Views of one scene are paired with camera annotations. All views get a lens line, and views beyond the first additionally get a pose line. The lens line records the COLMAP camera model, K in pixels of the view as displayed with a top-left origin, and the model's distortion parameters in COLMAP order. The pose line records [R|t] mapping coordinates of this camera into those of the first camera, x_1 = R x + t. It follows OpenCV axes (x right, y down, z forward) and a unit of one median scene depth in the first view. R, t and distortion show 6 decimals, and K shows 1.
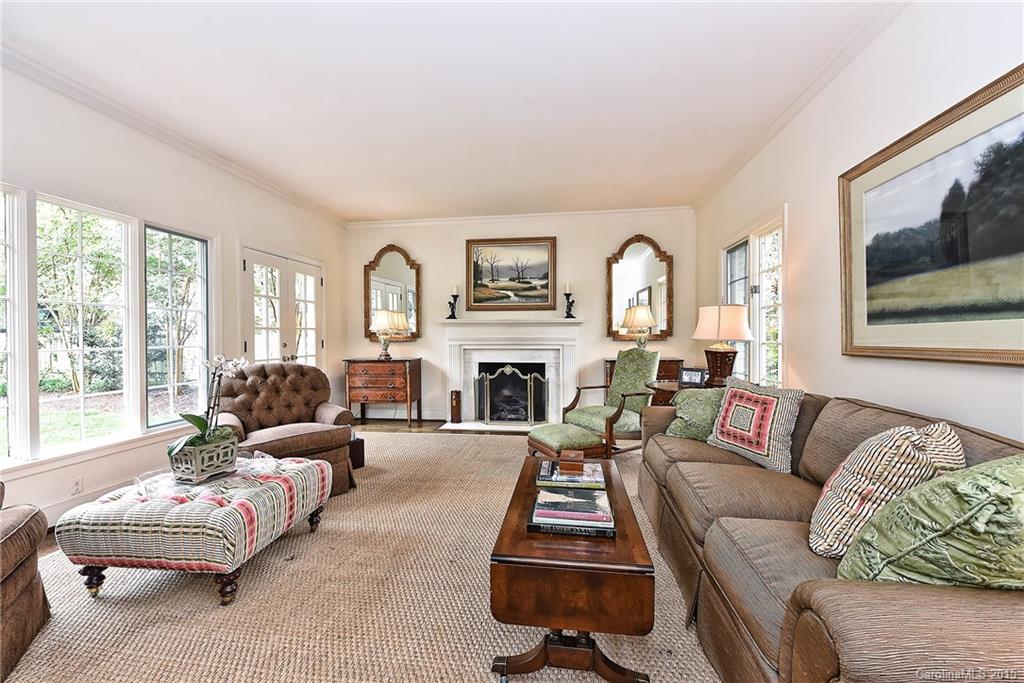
lens RADIAL K [[402.0, 0, 511.9], [0, 402.0, 340.0], [0, 0, 1]] dist [-0.002314, -0.000006]
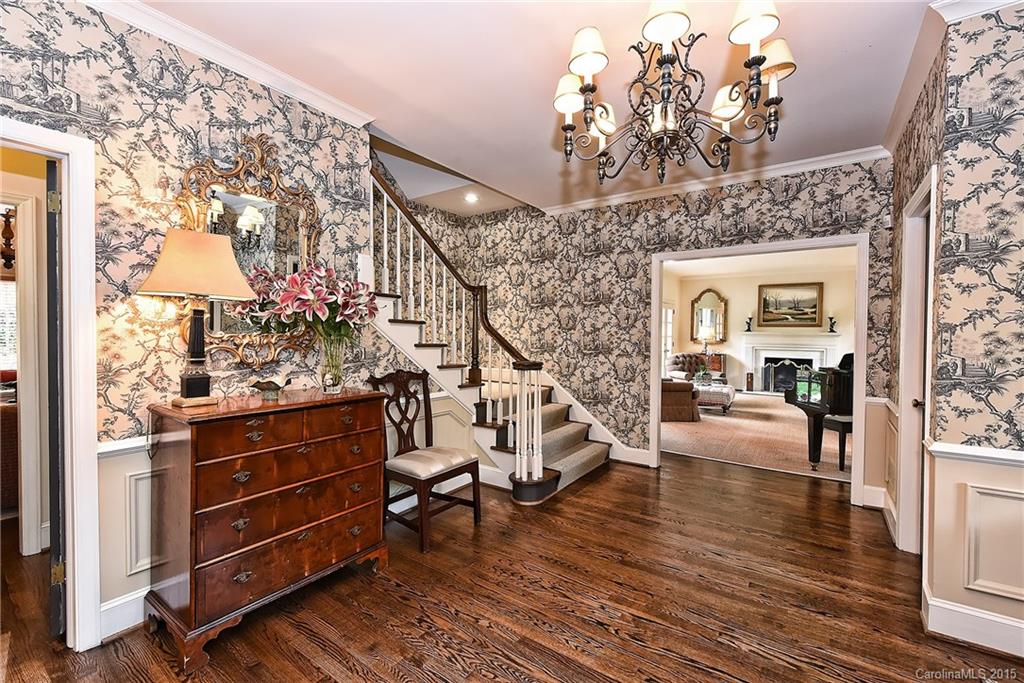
lens RADIAL K [[421.9, 0, 521.1], [0, 421.9, 340.1], [0, 0, 1]] dist [0.001790, 0.000106]
pose [[0.896287, 0.022645, -0.442896, -0.220550], [-0.015893, 0.999694, 0.018953, -0.034185], [0.443190, -0.009948, 0.896373, -1.063567]]
